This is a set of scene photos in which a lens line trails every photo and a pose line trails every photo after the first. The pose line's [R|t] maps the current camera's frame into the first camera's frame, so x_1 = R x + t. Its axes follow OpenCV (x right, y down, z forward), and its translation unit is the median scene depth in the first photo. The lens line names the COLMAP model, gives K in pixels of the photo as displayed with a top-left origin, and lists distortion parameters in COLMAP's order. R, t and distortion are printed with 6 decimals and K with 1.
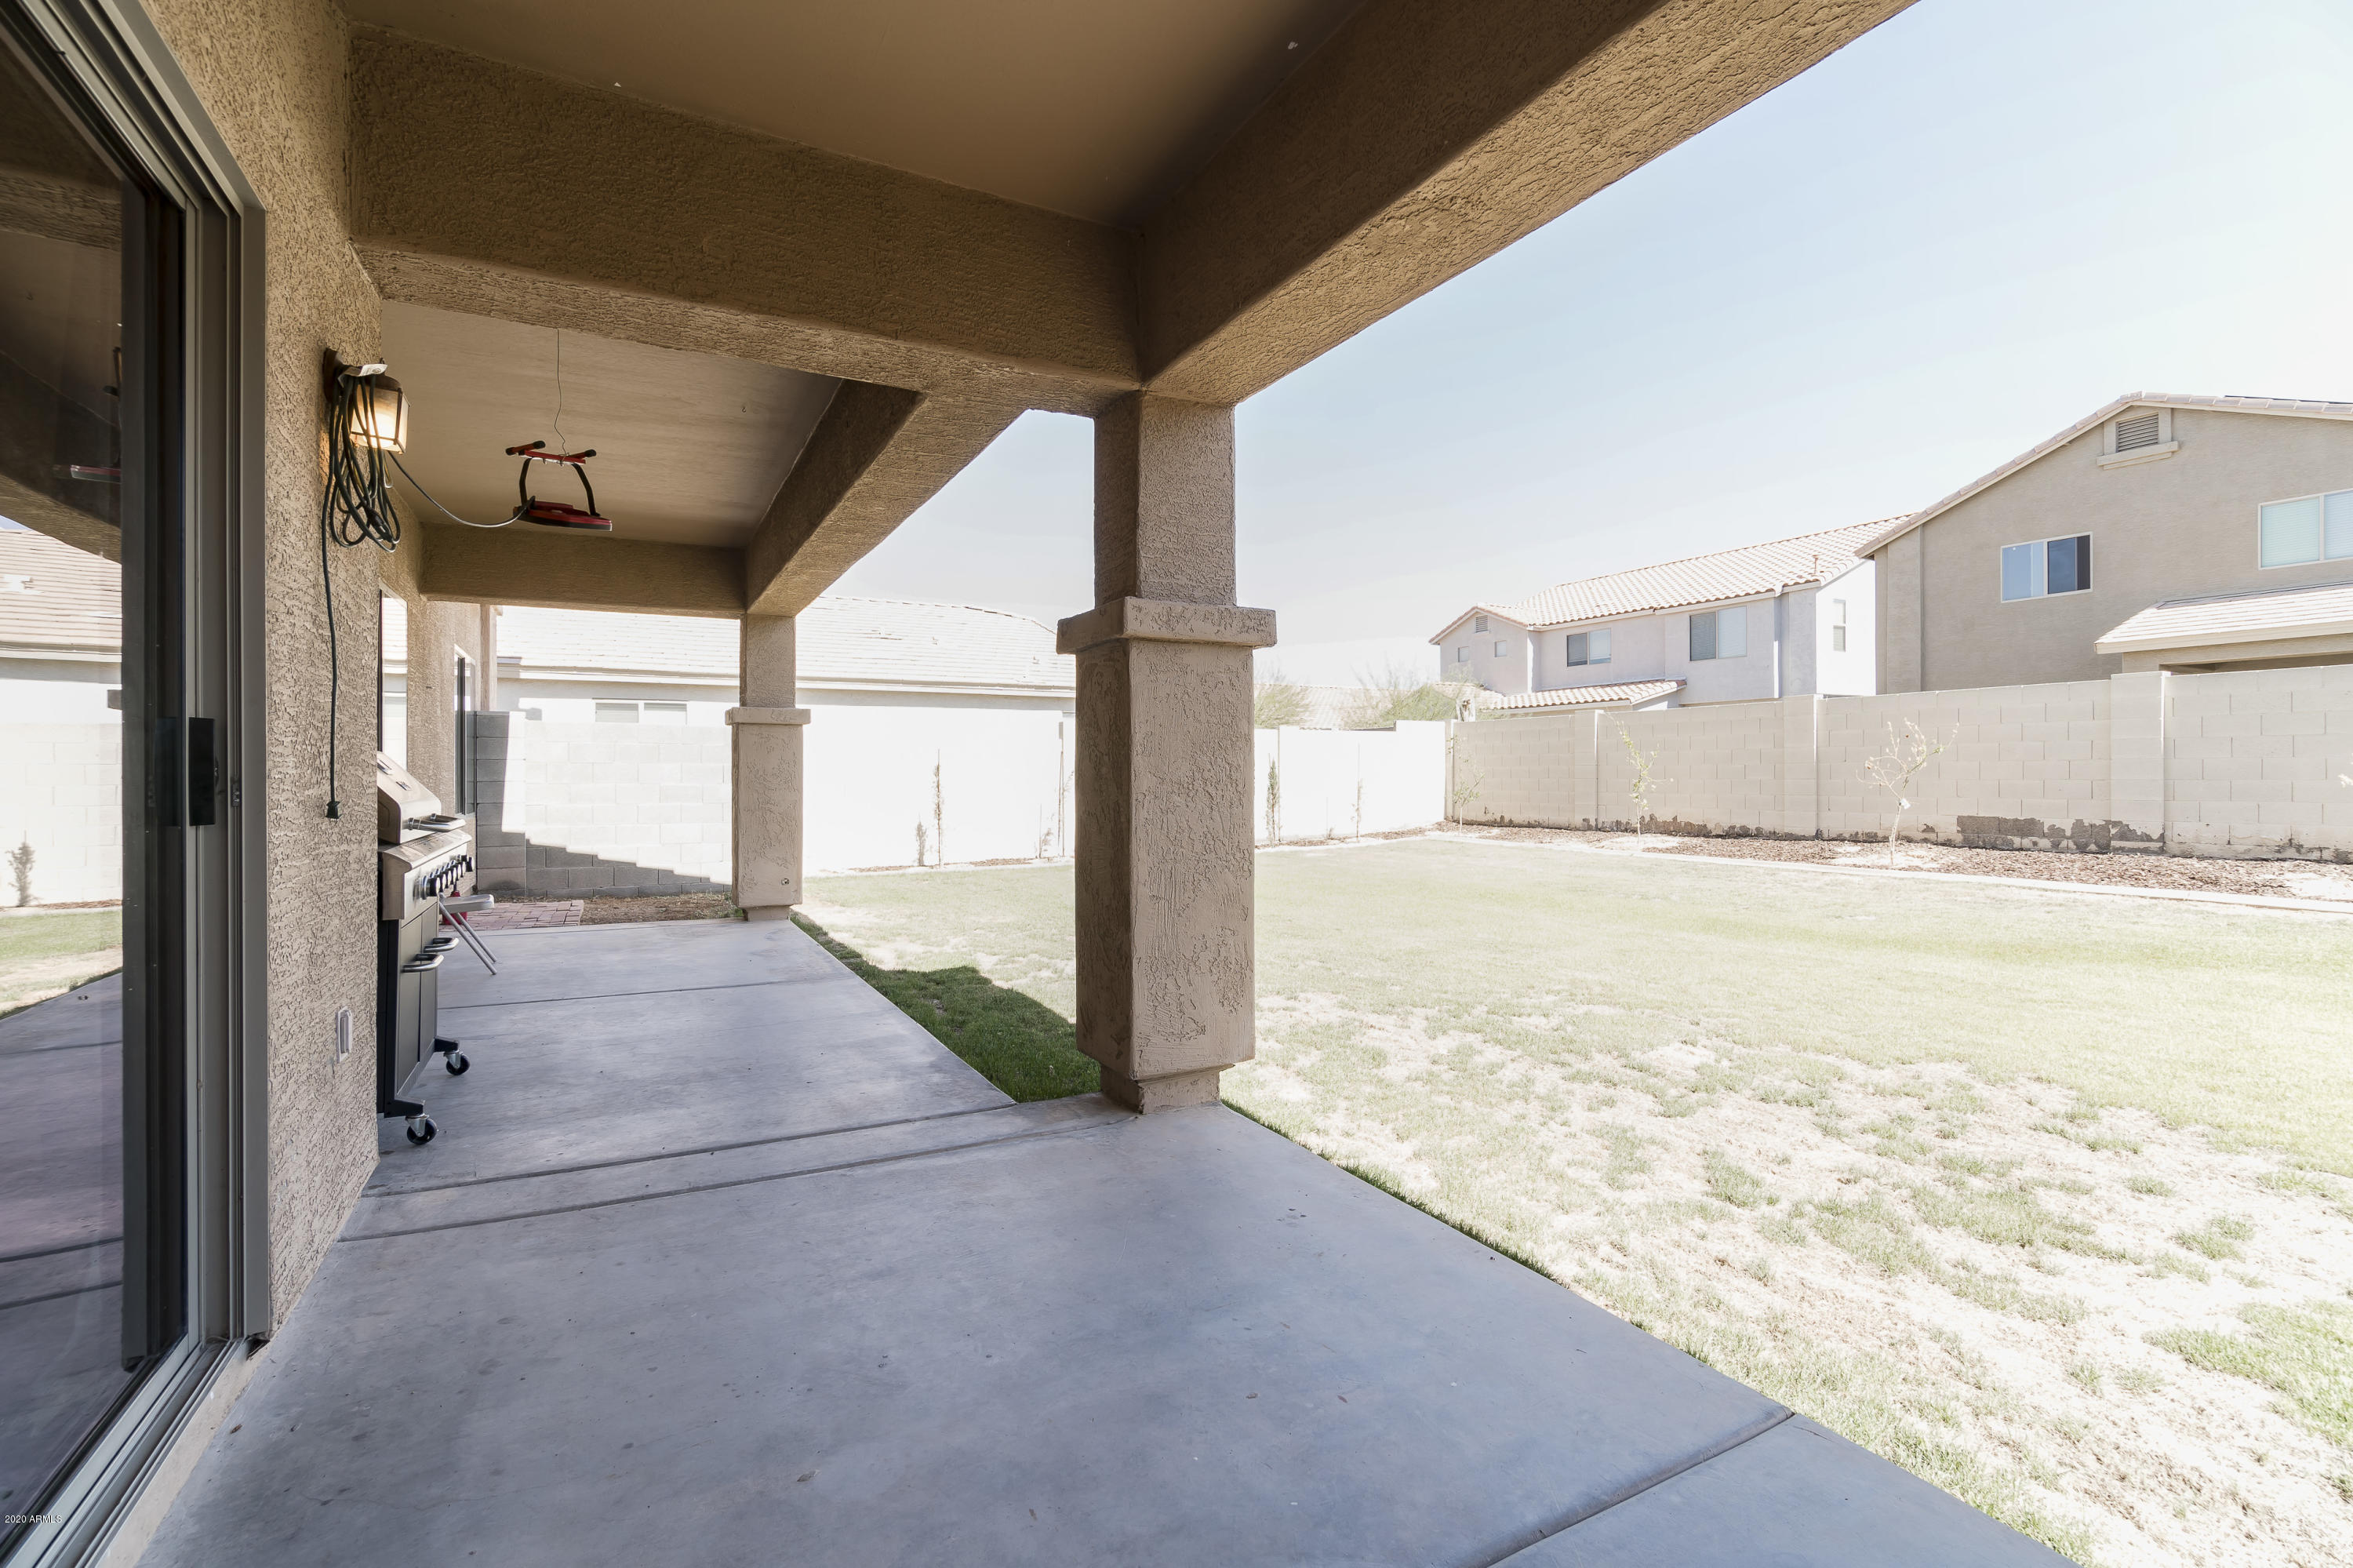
lens RADIAL K [[1021.6, 0, 1167.1], [0, 1021.6, 775.2], [0, 0, 1]] dist [-0.015823, 0.000056]
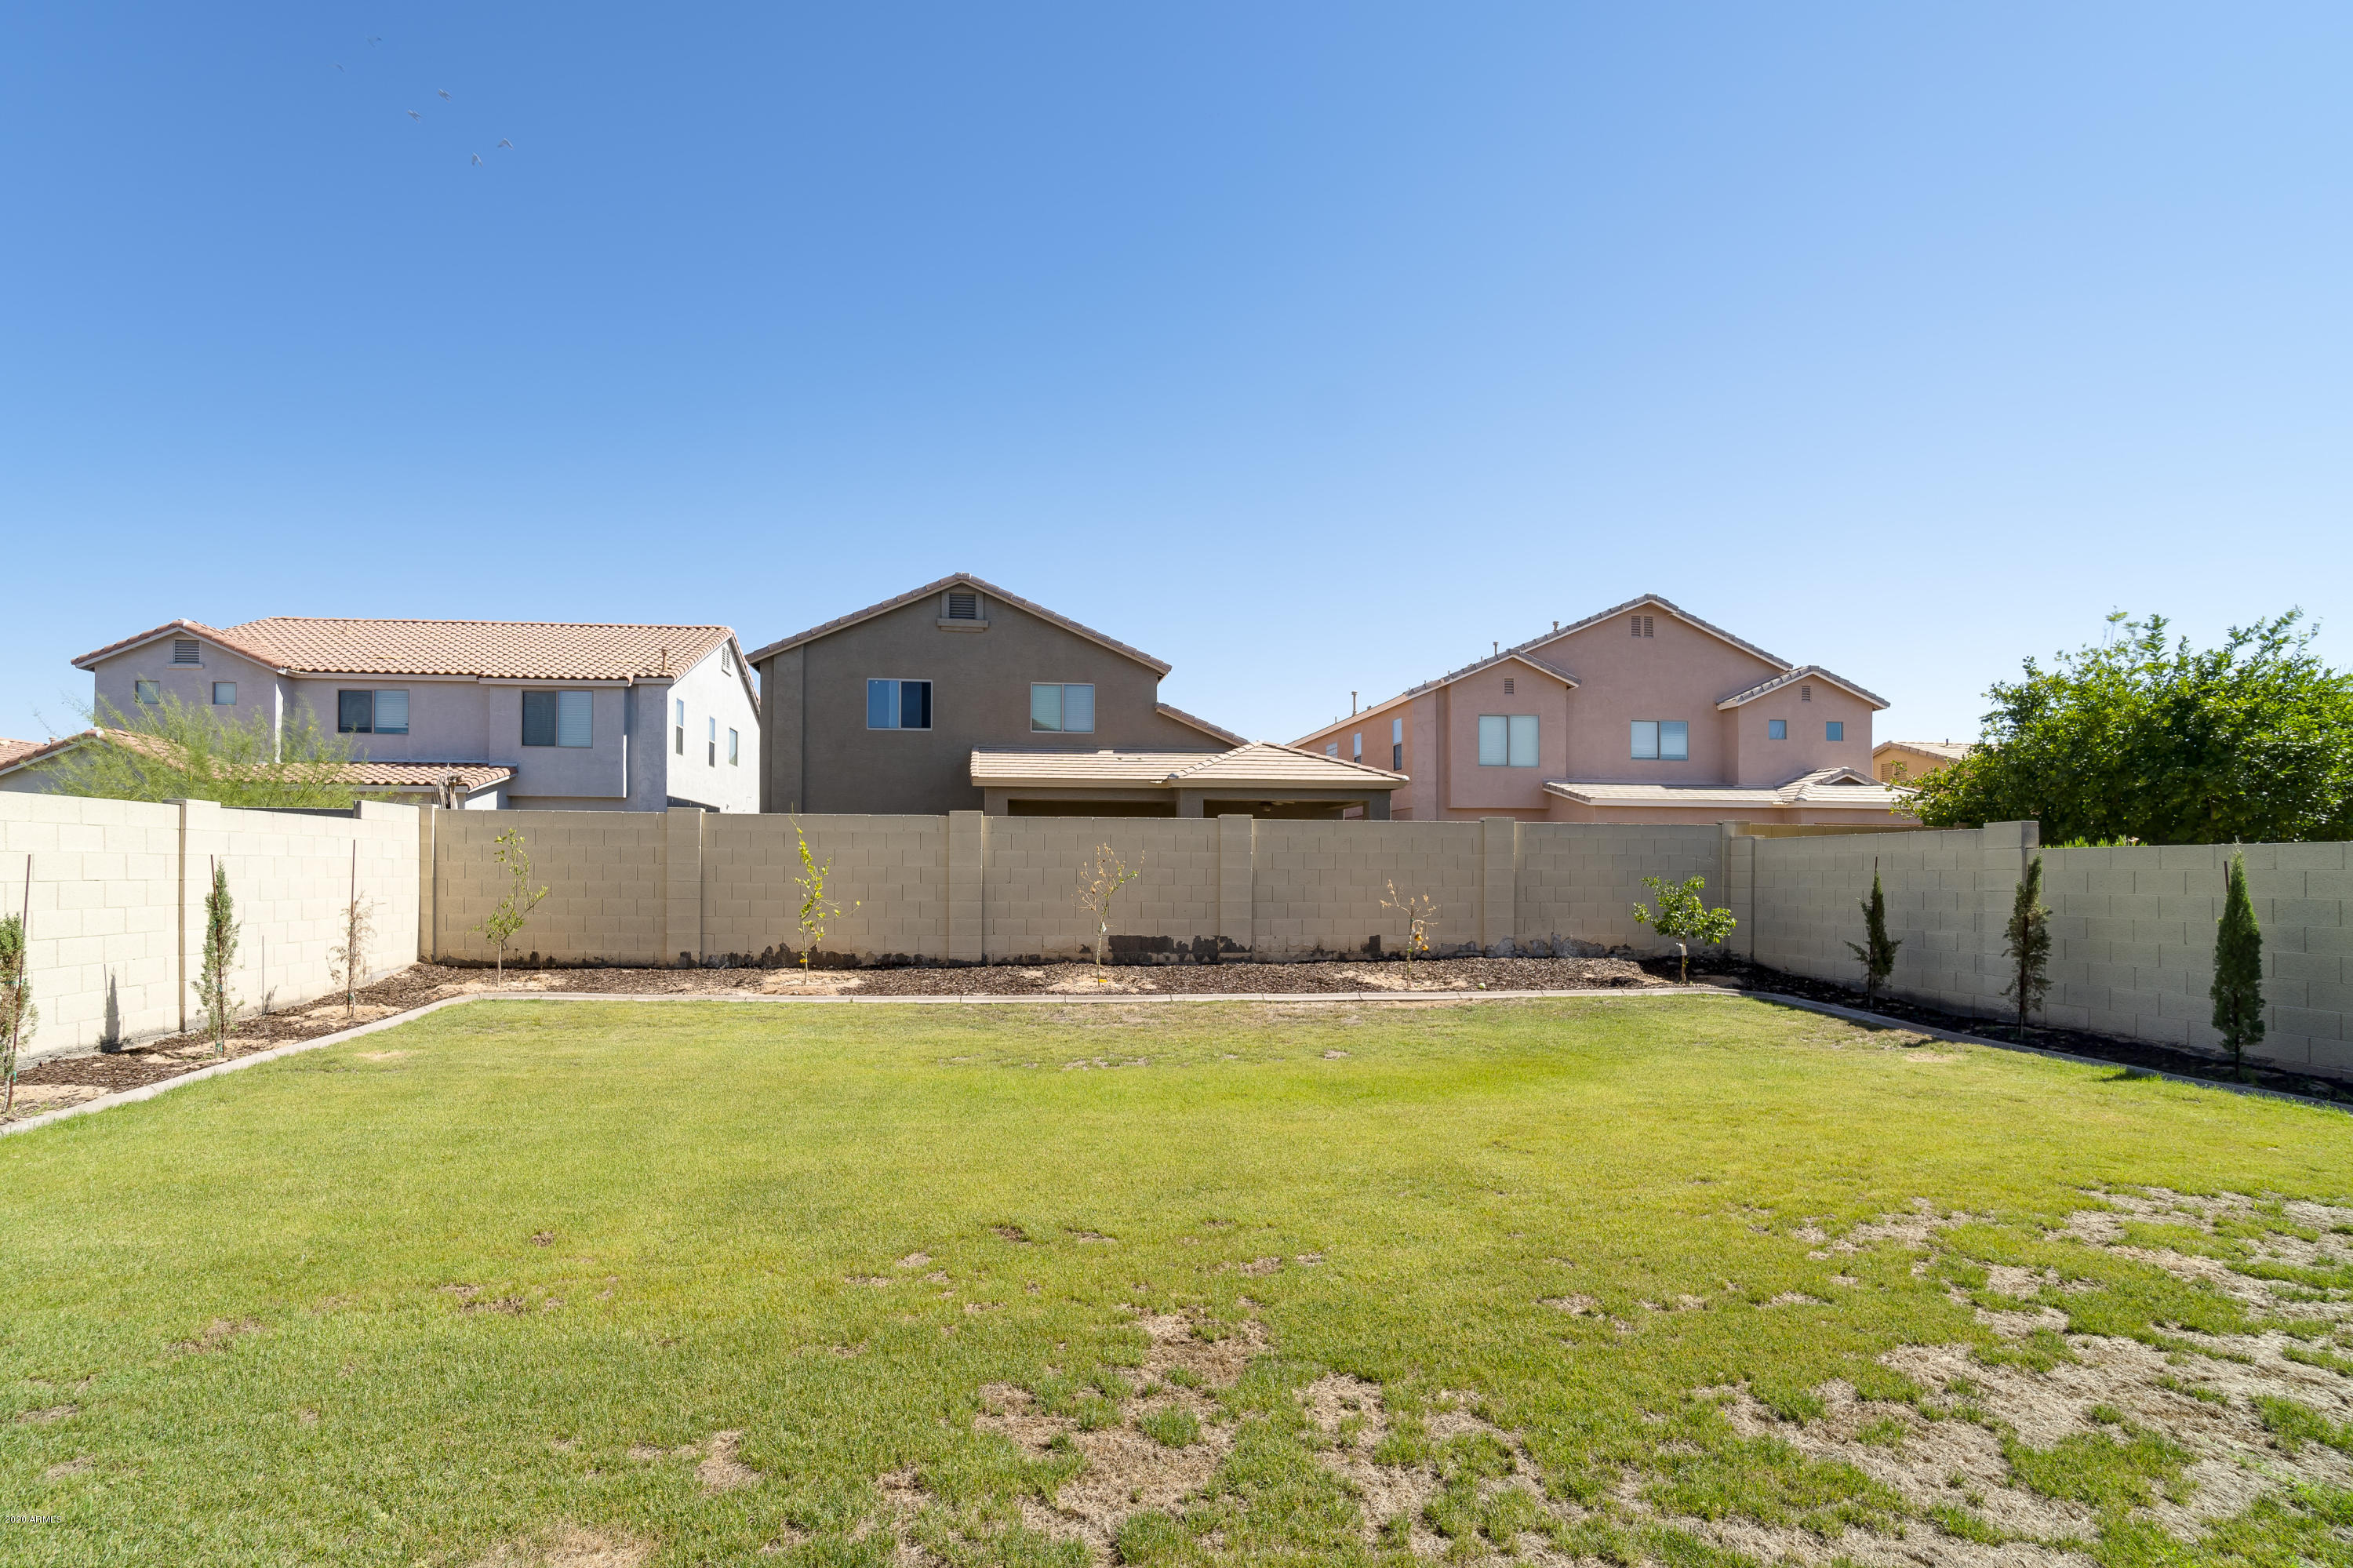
lens RADIAL K [[1060.9, 0, 1175.1], [0, 1060.9, 875.2], [0, 0, 1]] dist [-0.033343, 0.000163]
pose [[0.379098, 0.008757, 0.925315, -0.135793], [-0.010354, 0.999933, -0.005221, -0.010978], [-0.925298, -0.007601, 0.379163, 0.301908]]
